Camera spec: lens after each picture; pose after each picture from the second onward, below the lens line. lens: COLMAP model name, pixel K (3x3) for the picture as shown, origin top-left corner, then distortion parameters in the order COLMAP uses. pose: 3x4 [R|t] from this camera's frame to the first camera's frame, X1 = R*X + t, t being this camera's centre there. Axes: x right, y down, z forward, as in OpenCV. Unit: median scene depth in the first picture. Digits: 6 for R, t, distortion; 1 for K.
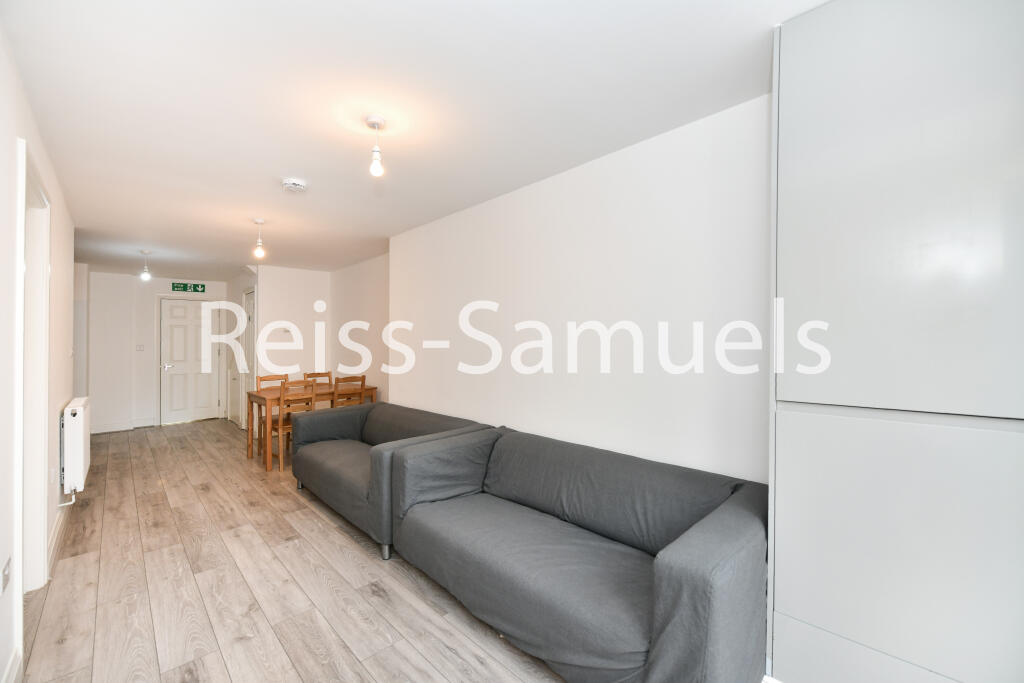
lens RADIAL K [[408.5, 0, 517.4], [0, 408.5, 340.4], [0, 0, 1]] dist [-0.006941, -0.000847]
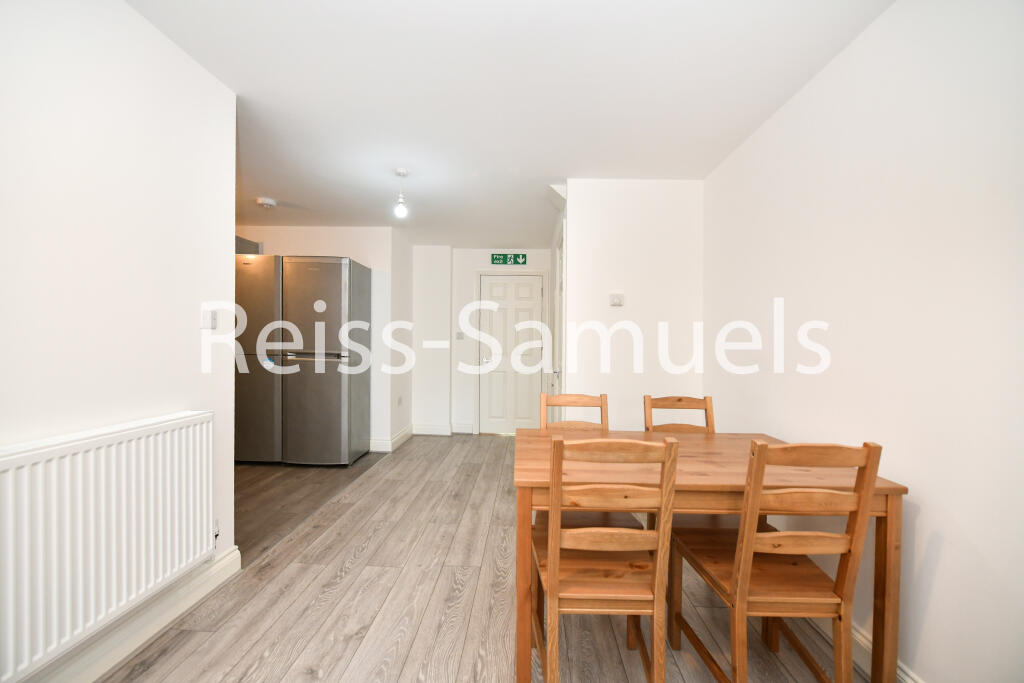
lens RADIAL K [[408.5, 0, 515.7], [0, 408.5, 340.0], [0, 0, 1]] dist [-0.006941, -0.000847]
pose [[0.692975, 0.011779, -0.720866, -0.244263], [-0.011259, 0.999921, 0.005516, 0.018915], [0.720874, 0.004294, 0.693053, 0.481101]]
